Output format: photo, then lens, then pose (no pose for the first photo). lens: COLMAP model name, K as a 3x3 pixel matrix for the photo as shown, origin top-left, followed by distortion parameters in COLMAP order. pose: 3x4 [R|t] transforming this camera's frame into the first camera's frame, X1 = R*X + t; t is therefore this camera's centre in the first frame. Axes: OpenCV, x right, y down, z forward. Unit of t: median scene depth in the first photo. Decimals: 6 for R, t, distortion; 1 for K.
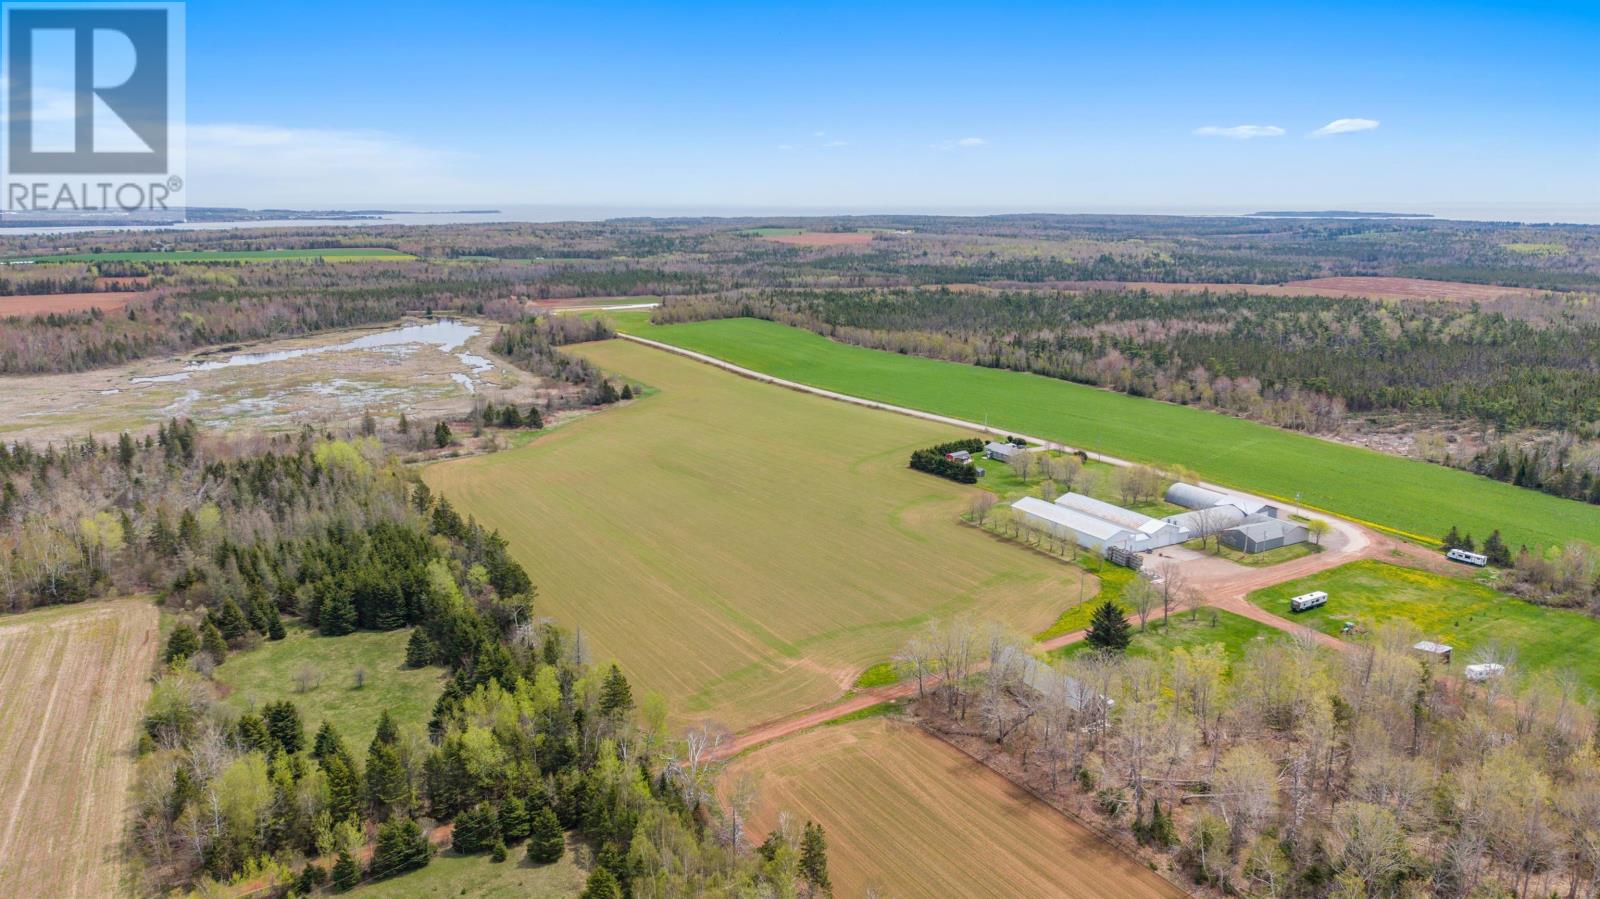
lens RADIAL K [[1061.3, 0, 800.0], [0, 1061.3, 449.5], [0, 0, 1]] dist [0.067109, -0.101742]
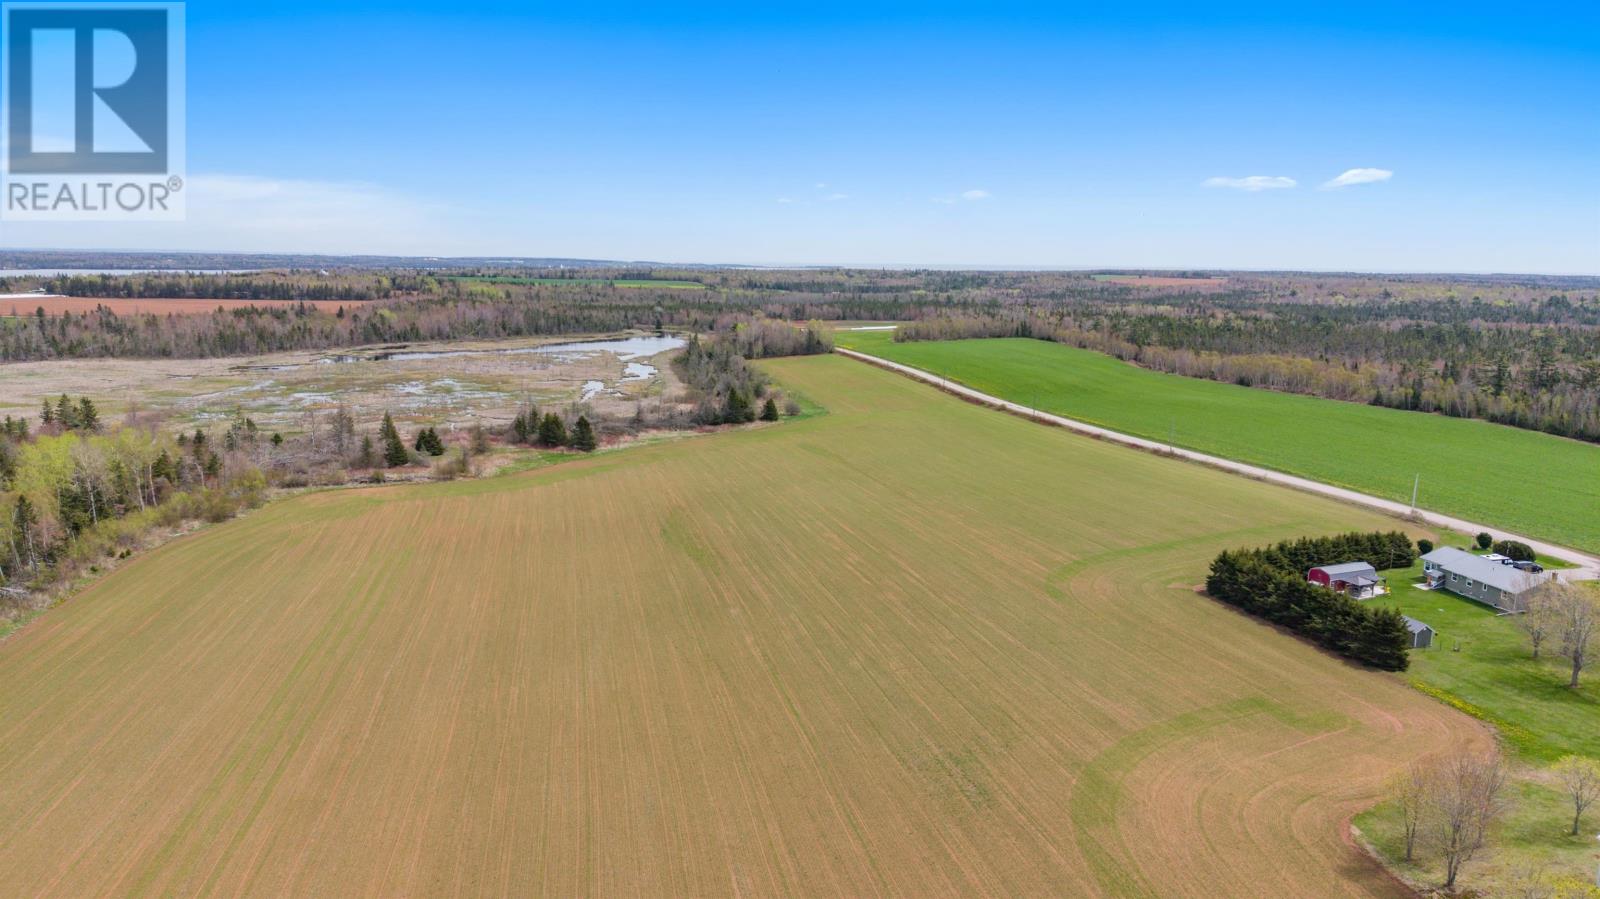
lens RADIAL K [[1062.8, 0, 802.7], [0, 1062.8, 449.4], [0, 0, 1]] dist [0.022625, -0.022976]
pose [[0.950598, 0.065605, -0.303412, 0.047539], [-0.082077, 0.995747, -0.041843, -0.004231], [0.299377, 0.064679, 0.951940, 0.353663]]
